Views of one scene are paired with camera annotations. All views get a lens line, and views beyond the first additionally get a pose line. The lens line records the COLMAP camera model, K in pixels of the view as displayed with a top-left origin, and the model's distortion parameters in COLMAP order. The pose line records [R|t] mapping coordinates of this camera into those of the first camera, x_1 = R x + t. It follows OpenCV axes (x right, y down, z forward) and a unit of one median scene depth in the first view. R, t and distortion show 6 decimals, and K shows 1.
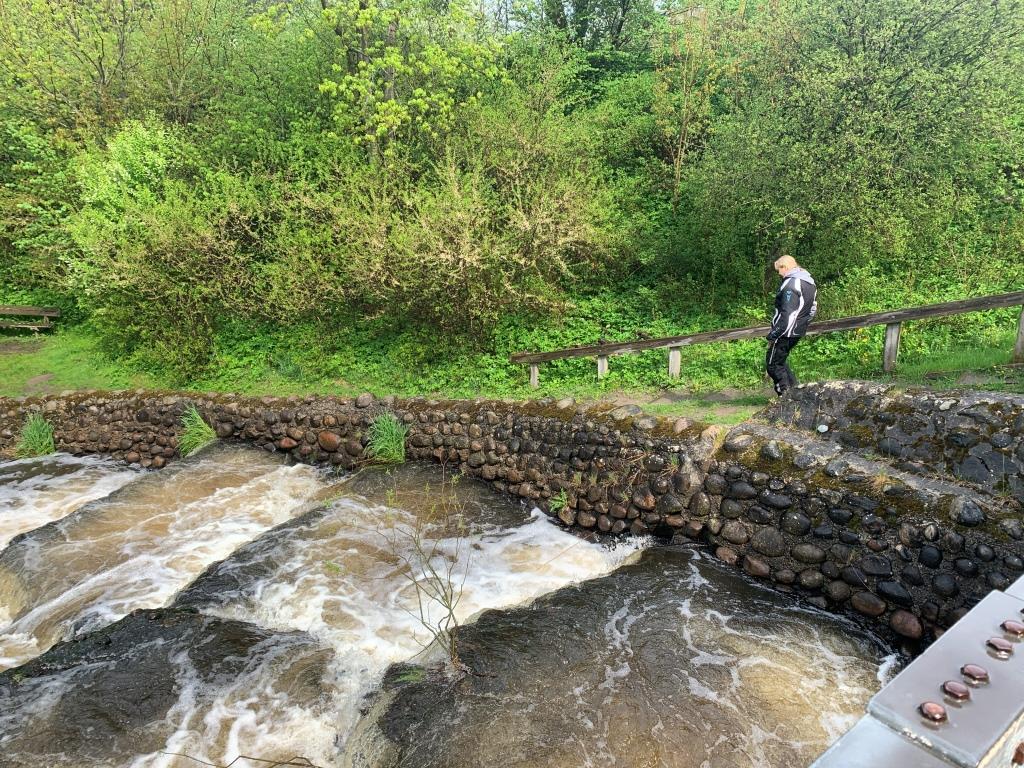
lens RADIAL K [[770.4, 0, 525.2], [0, 770.4, 406.3], [0, 0, 1]] dist [-0.010292, 0.004715]
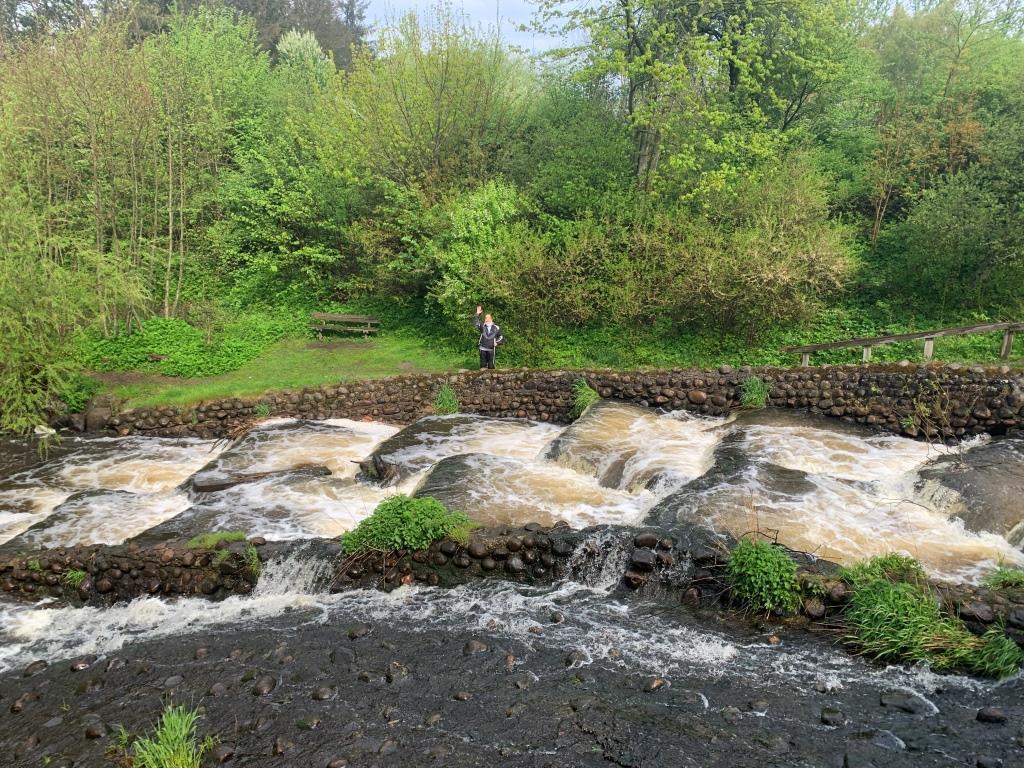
lens RADIAL K [[770.4, 0, 512.5], [0, 770.4, 384.2], [0, 0, 1]] dist [-0.010292, 0.004715]
pose [[0.998071, 0.015872, -0.060015, -0.439517], [-0.020069, 0.997346, -0.069983, 0.110535], [0.058745, 0.071053, 0.995741, -0.427116]]
